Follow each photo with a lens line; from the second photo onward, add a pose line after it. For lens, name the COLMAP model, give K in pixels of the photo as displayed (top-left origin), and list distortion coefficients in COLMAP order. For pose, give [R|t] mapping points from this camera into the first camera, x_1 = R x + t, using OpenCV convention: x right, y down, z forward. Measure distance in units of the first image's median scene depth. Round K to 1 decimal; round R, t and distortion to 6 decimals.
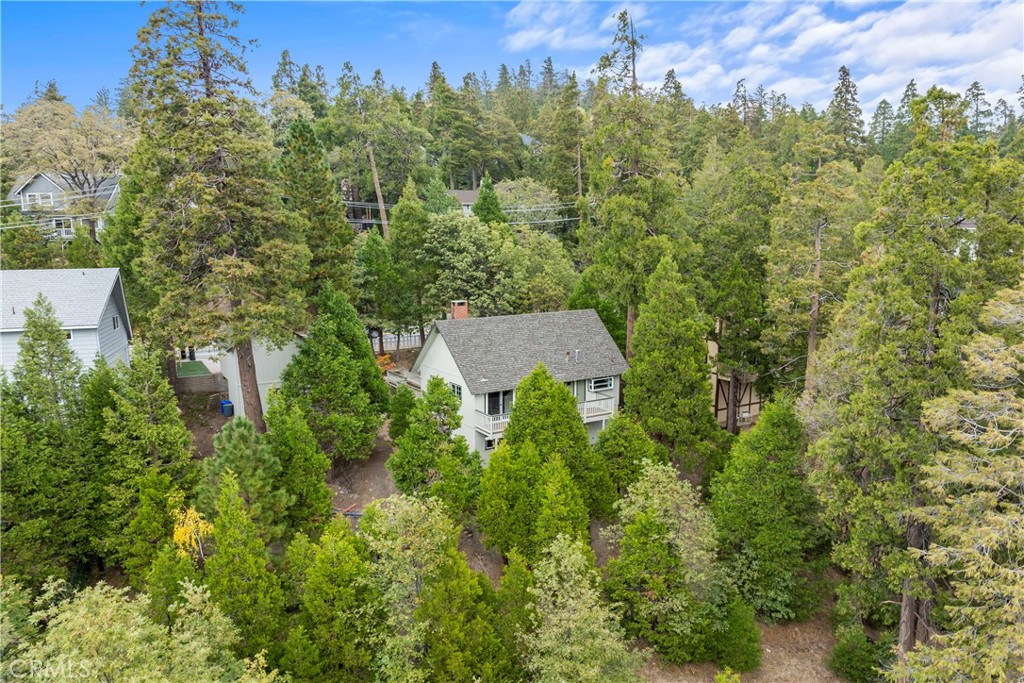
lens RADIAL K [[789.2, 0, 507.1], [0, 789.2, 327.7], [0, 0, 1]] dist [-0.005653, 0.002706]
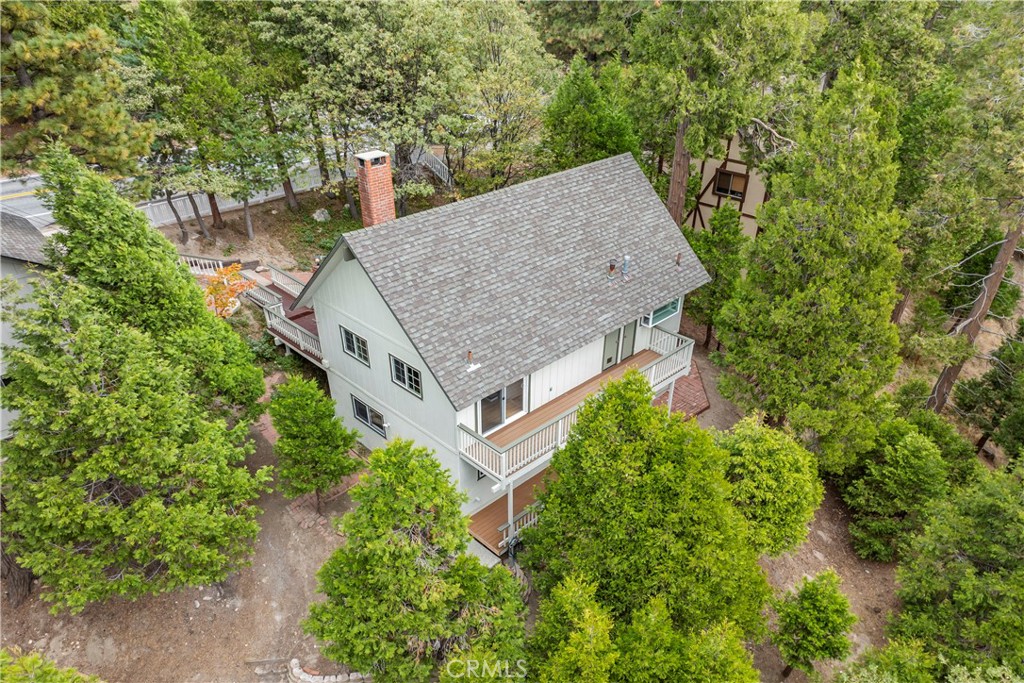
lens RADIAL K [[757.8, 0, 509.3], [0, 757.8, 468.5], [0, 0, 1]] dist [-0.005546, -0.002499]
pose [[0.981076, -0.117134, 0.154175, -0.073581], [0.032355, 0.884239, 0.465912, -0.076379], [-0.190902, -0.452107, 0.871296, 0.506024]]
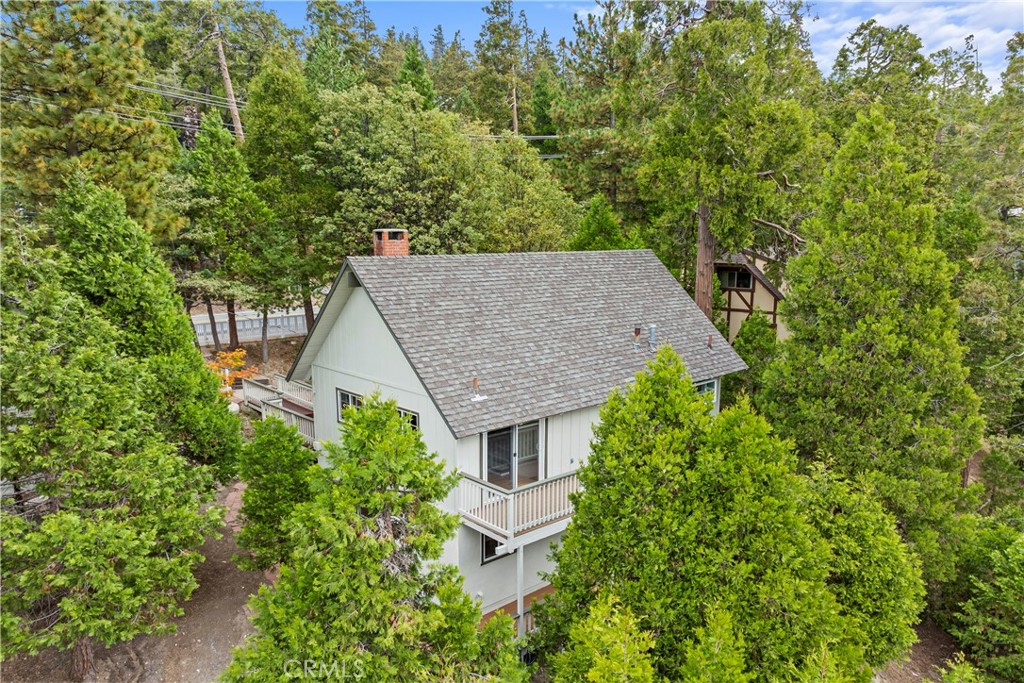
lens RADIAL K [[789.2, 0, 507.1], [0, 789.2, 327.7], [0, 0, 1]] dist [-0.005653, 0.002706]
pose [[0.988670, -0.021258, 0.148593, -0.064539], [0.021291, 0.999772, 0.001362, 0.026790], [-0.148588, 0.001817, 0.988897, 0.524894]]
